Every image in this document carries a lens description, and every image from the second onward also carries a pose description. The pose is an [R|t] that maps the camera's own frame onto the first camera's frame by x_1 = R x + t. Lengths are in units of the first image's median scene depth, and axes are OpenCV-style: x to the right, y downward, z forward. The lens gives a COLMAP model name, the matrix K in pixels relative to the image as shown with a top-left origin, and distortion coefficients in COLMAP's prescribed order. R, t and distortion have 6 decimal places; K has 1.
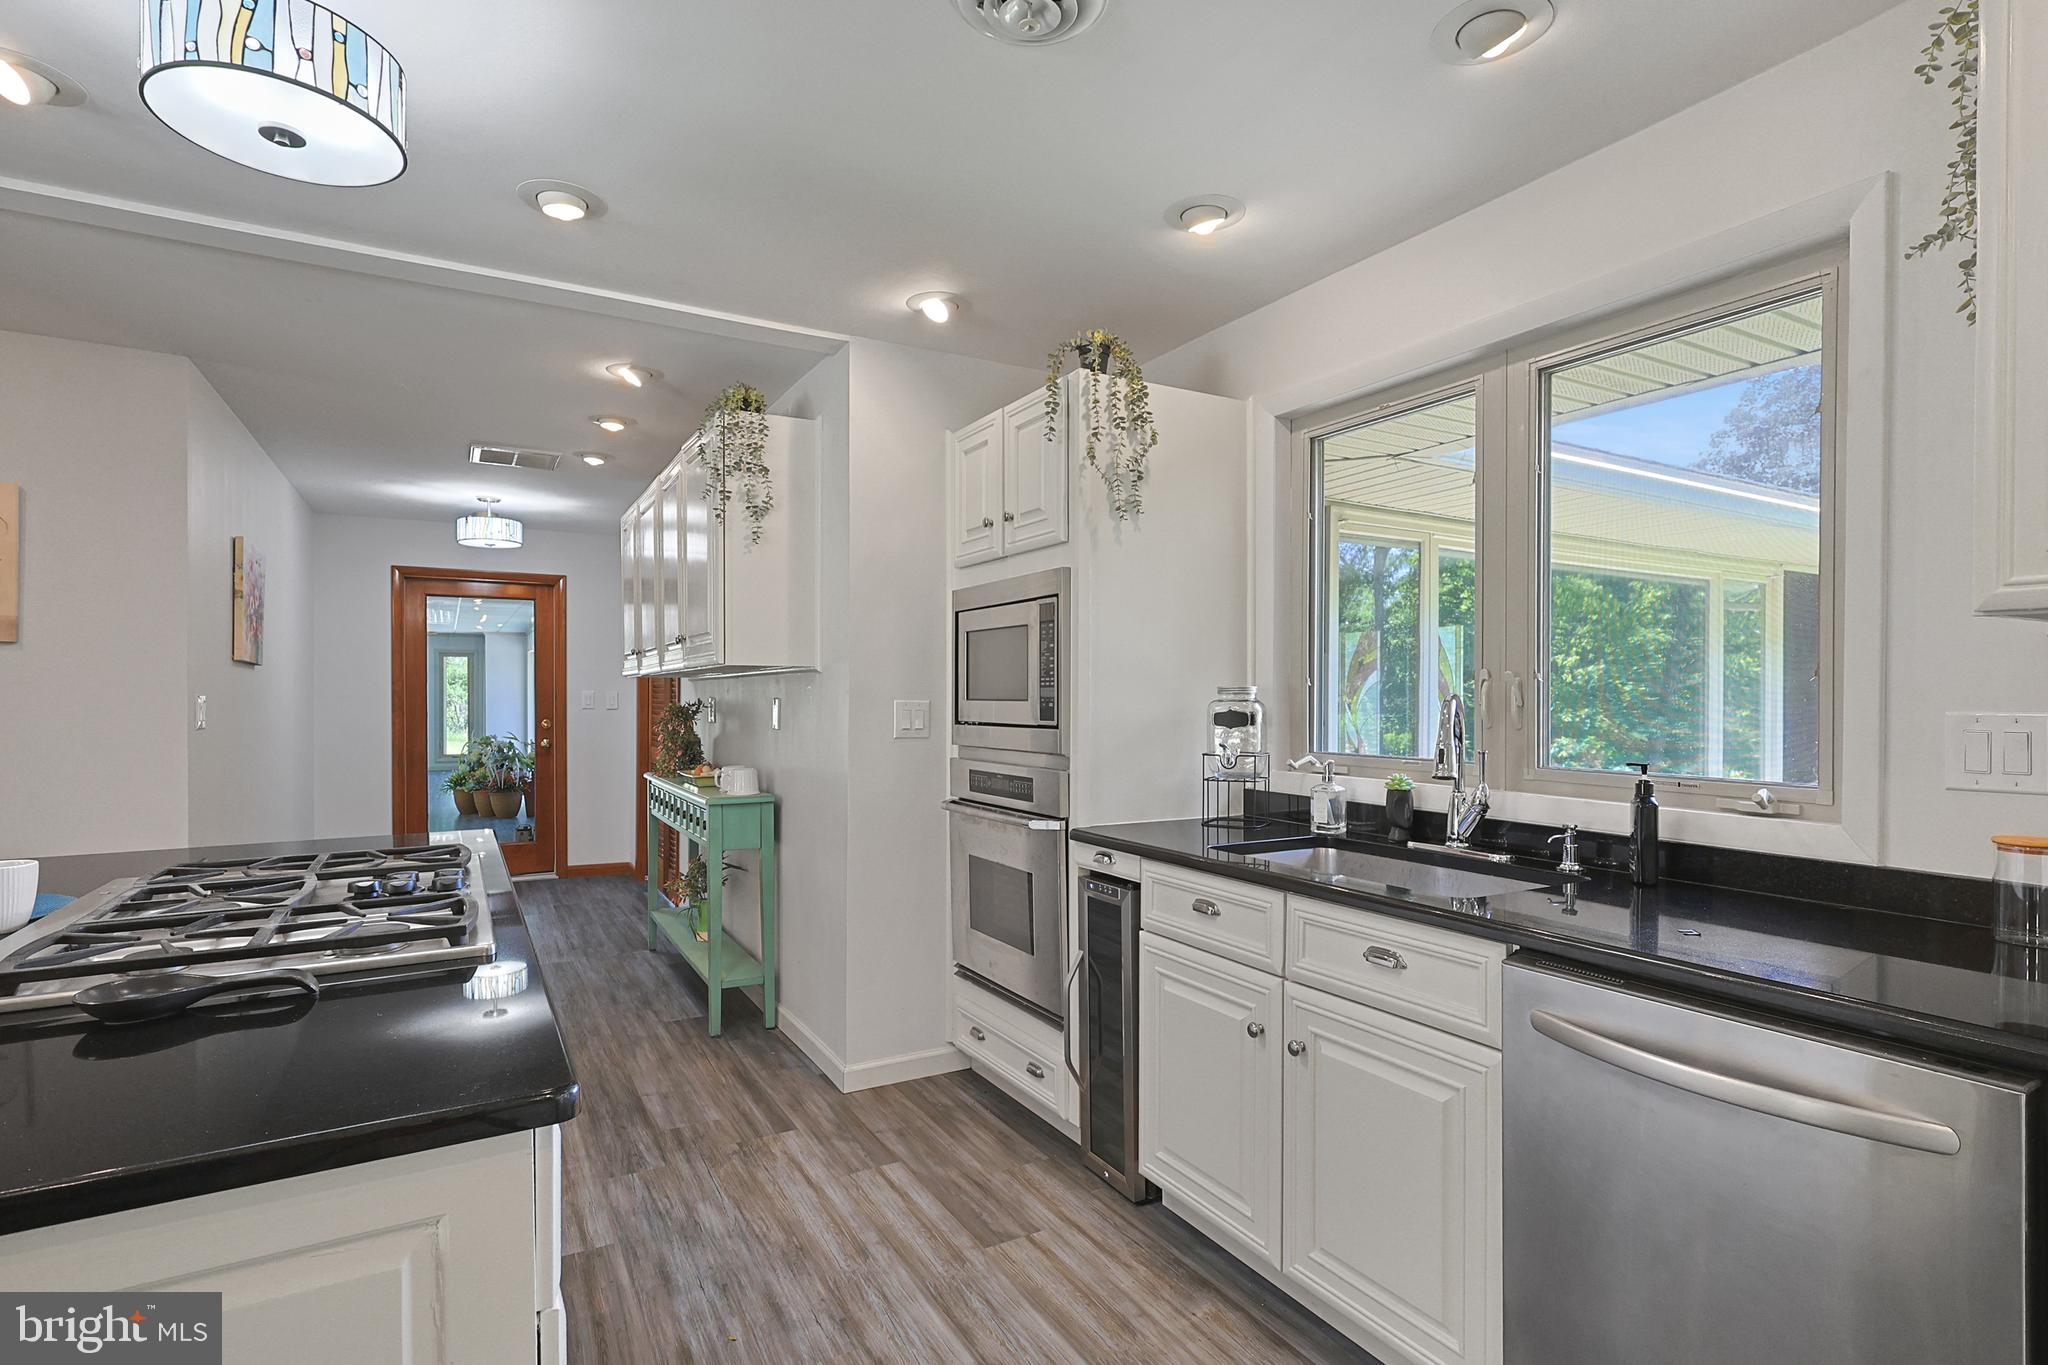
lens RADIAL K [[1010.9, 0, 1035.2], [0, 1010.9, 703.5], [0, 0, 1]] dist [0.000166, -0.000108]
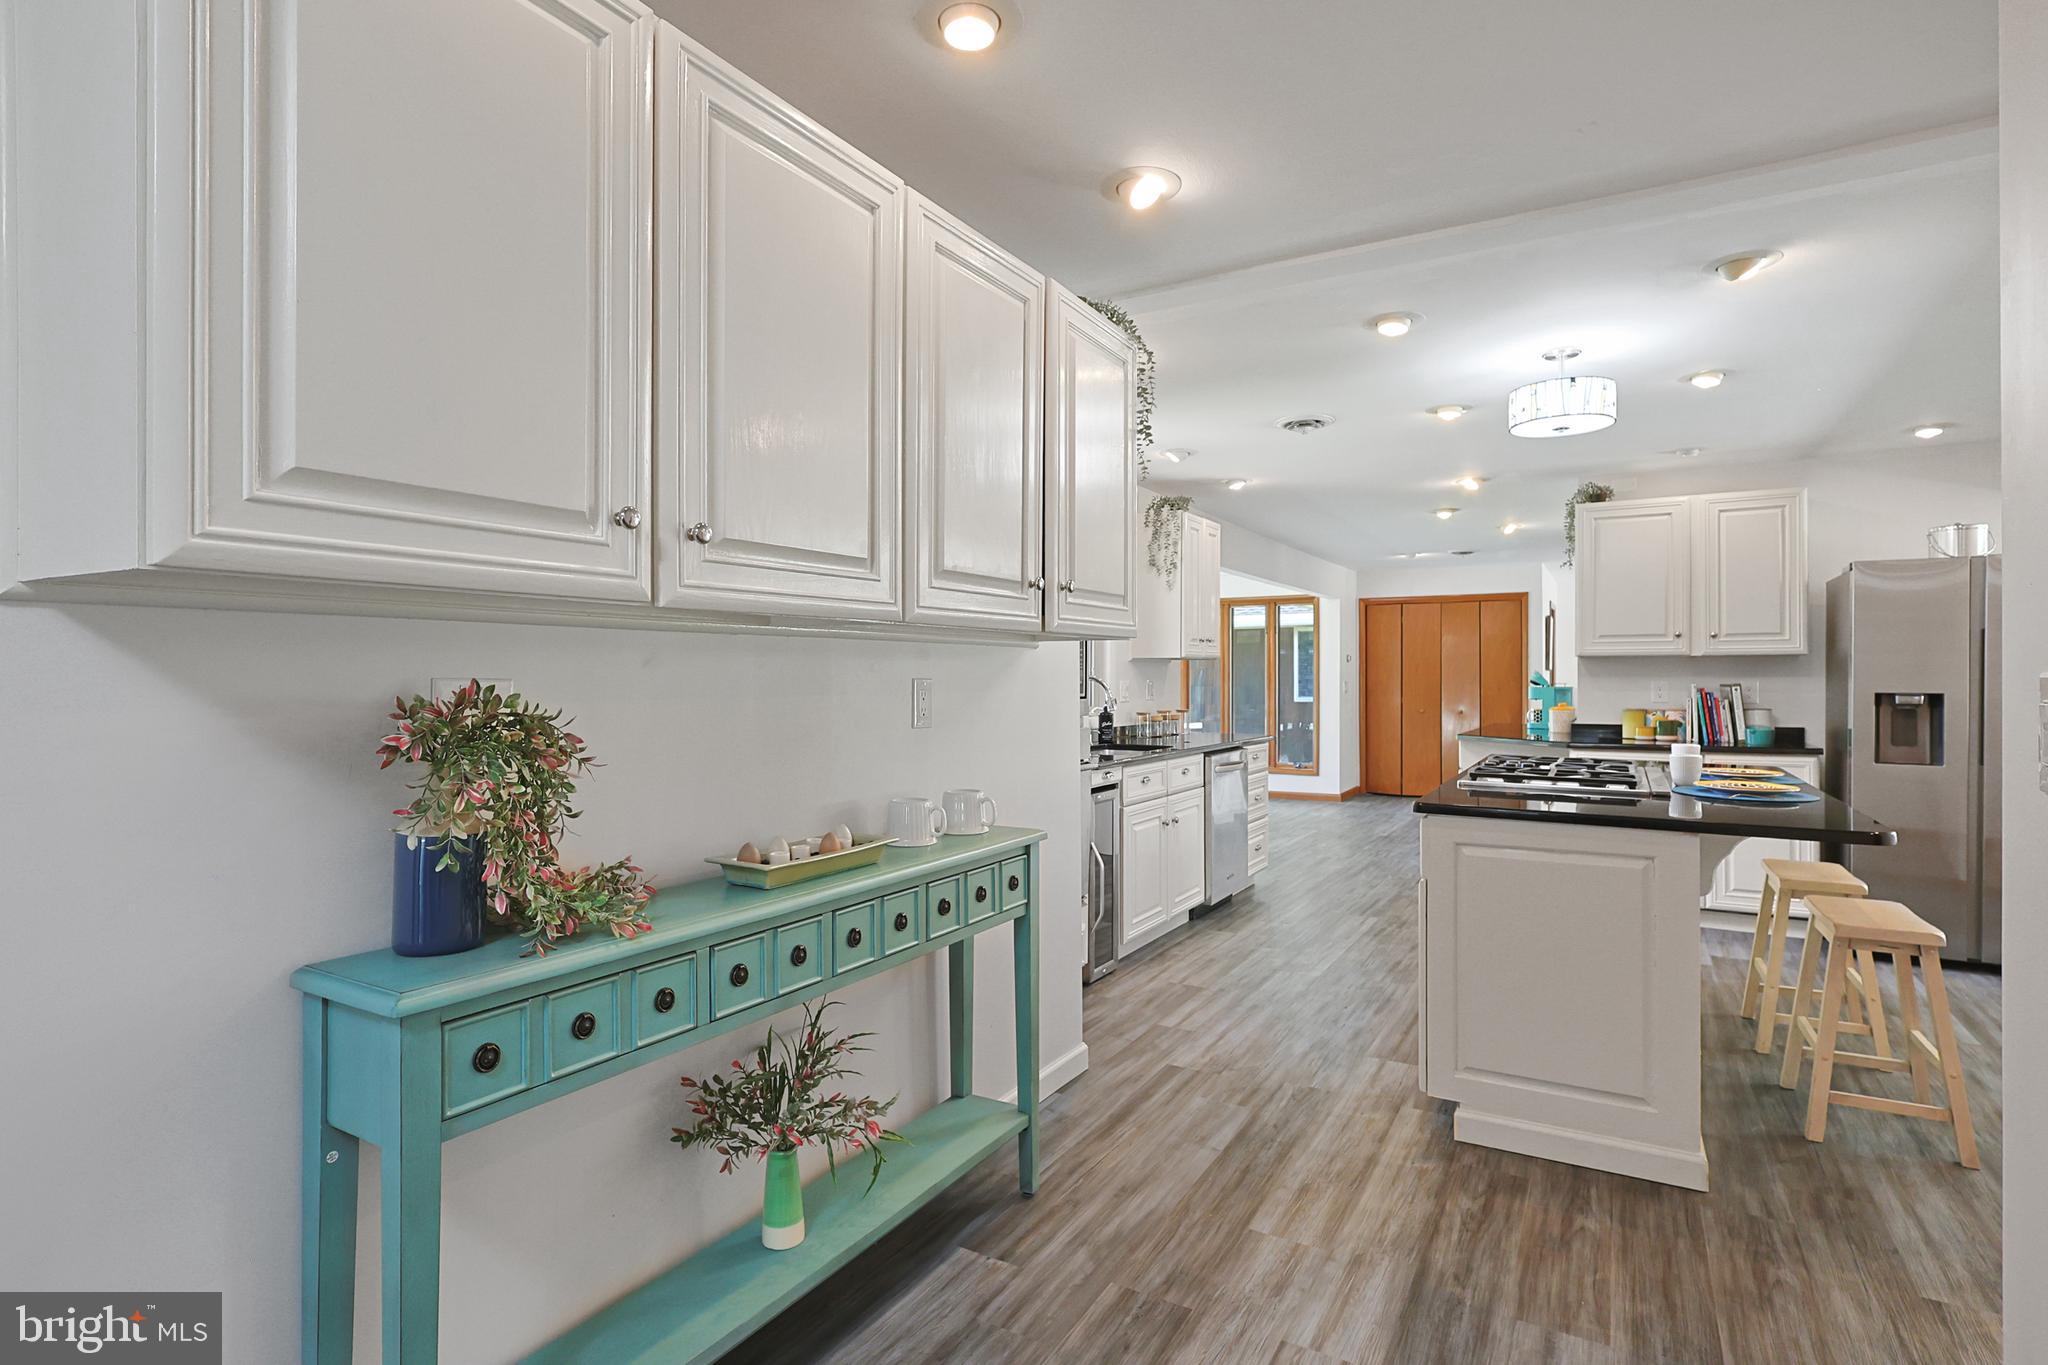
lens RADIAL K [[1017.1, 0, 1030.0], [0, 1017.1, 676.9], [0, 0, 1]] dist [0.001455, -0.000175]
pose [[-0.498744, -0.000113, 0.866750, -1.200123], [0.005964, 0.999976, 0.003563, -0.012034], [-0.866729, 0.006947, -0.498731, 1.788640]]
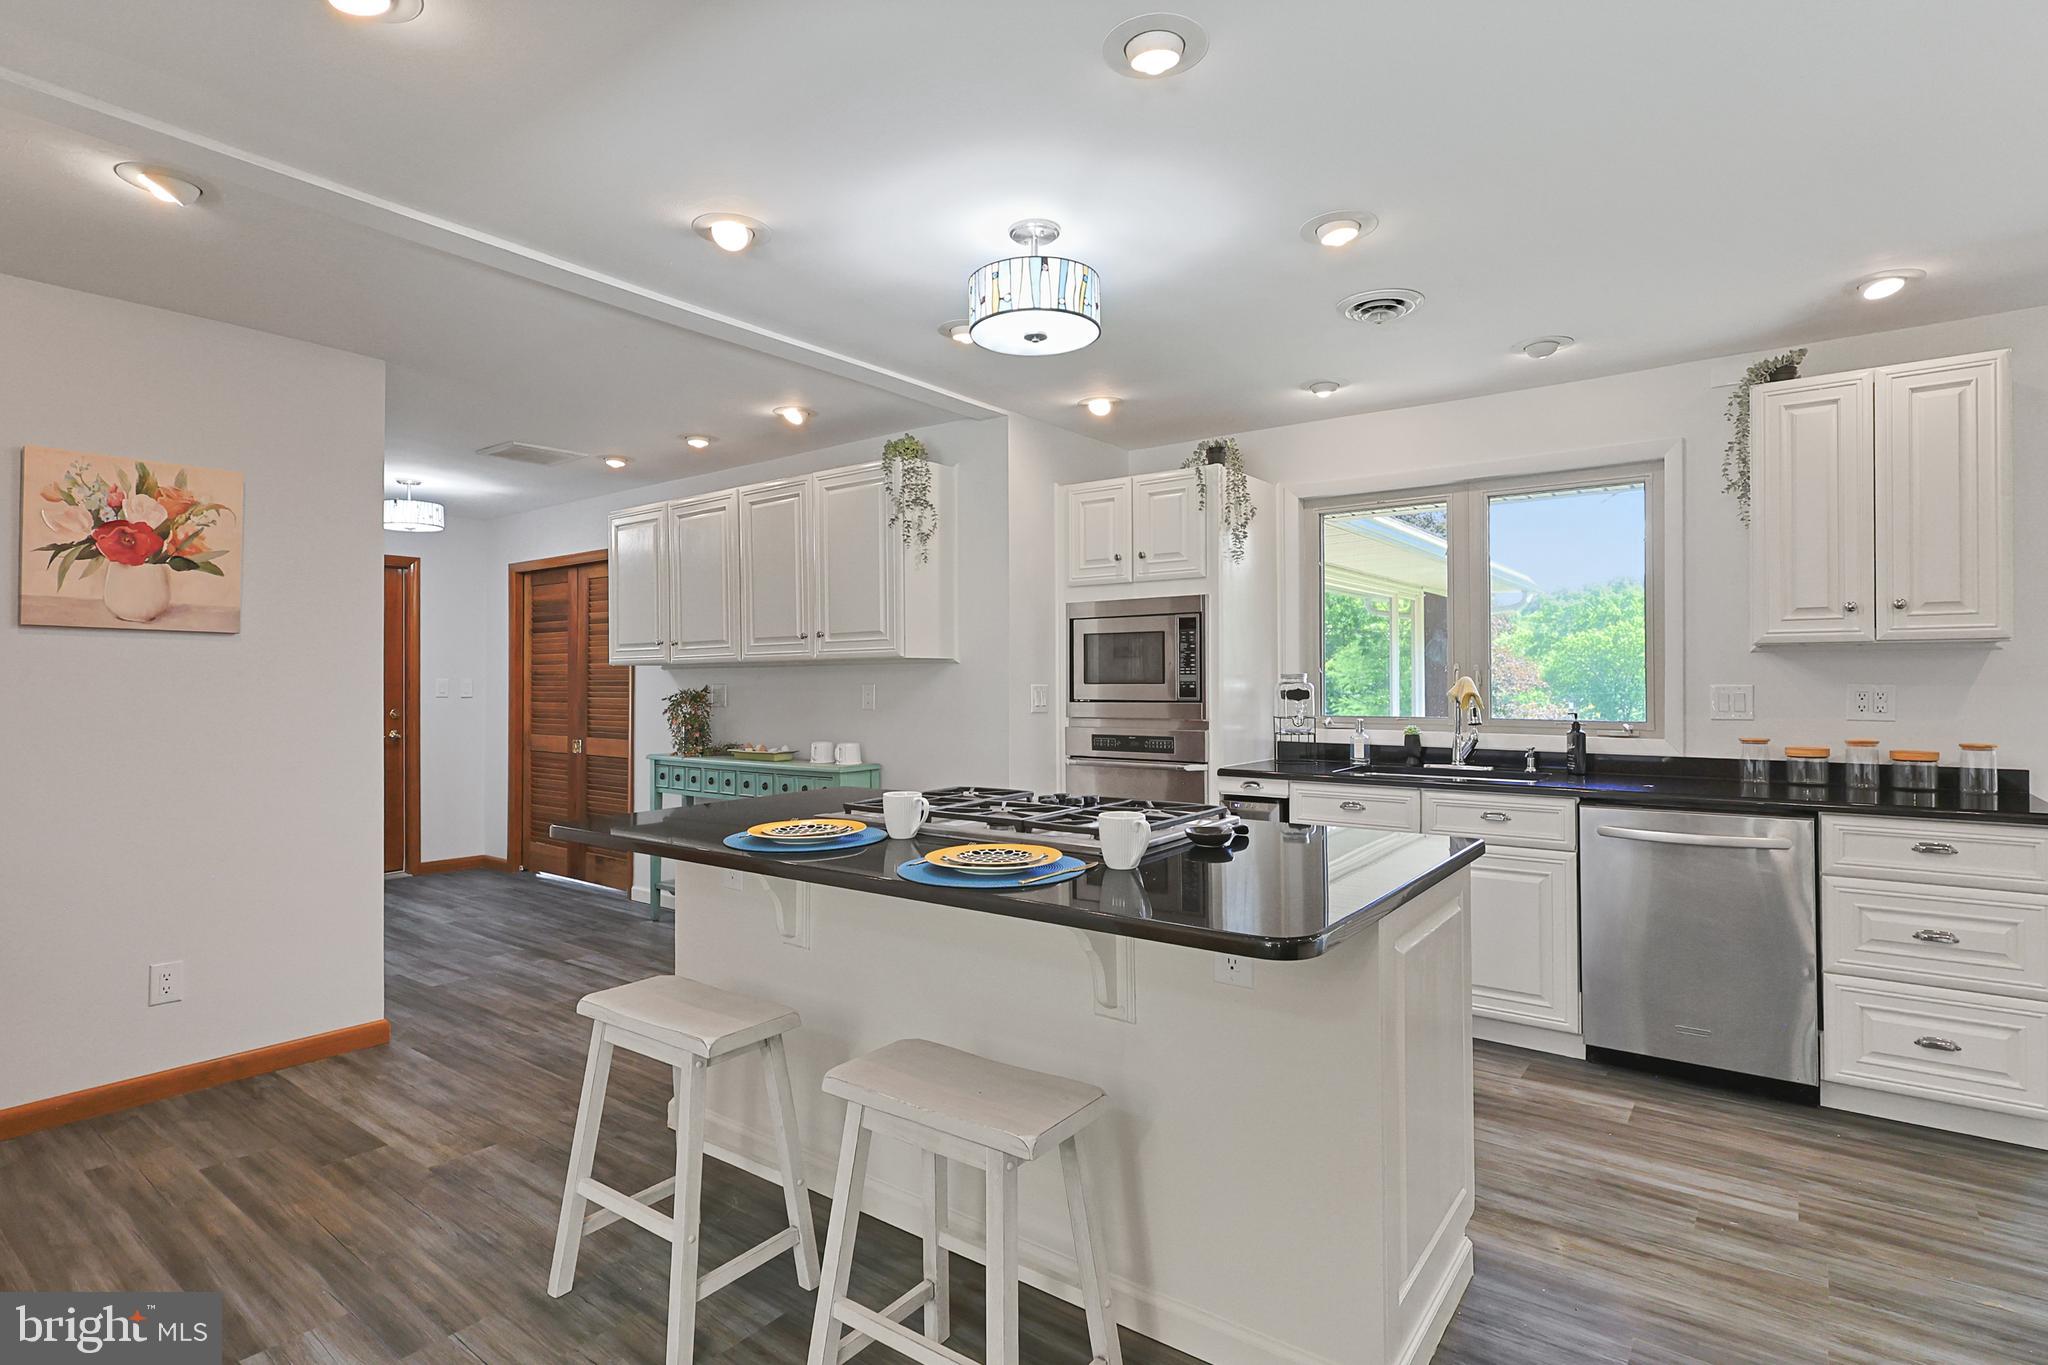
lens RADIAL K [[1017.1, 0, 1030.0], [0, 1017.1, 676.9], [0, 0, 1]] dist [0.001455, -0.000175]
pose [[0.918933, -0.003811, 0.394395, -0.791996], [0.008277, 0.999919, -0.009625, -0.000632], [-0.394326, 0.012109, 0.918891, -0.273044]]
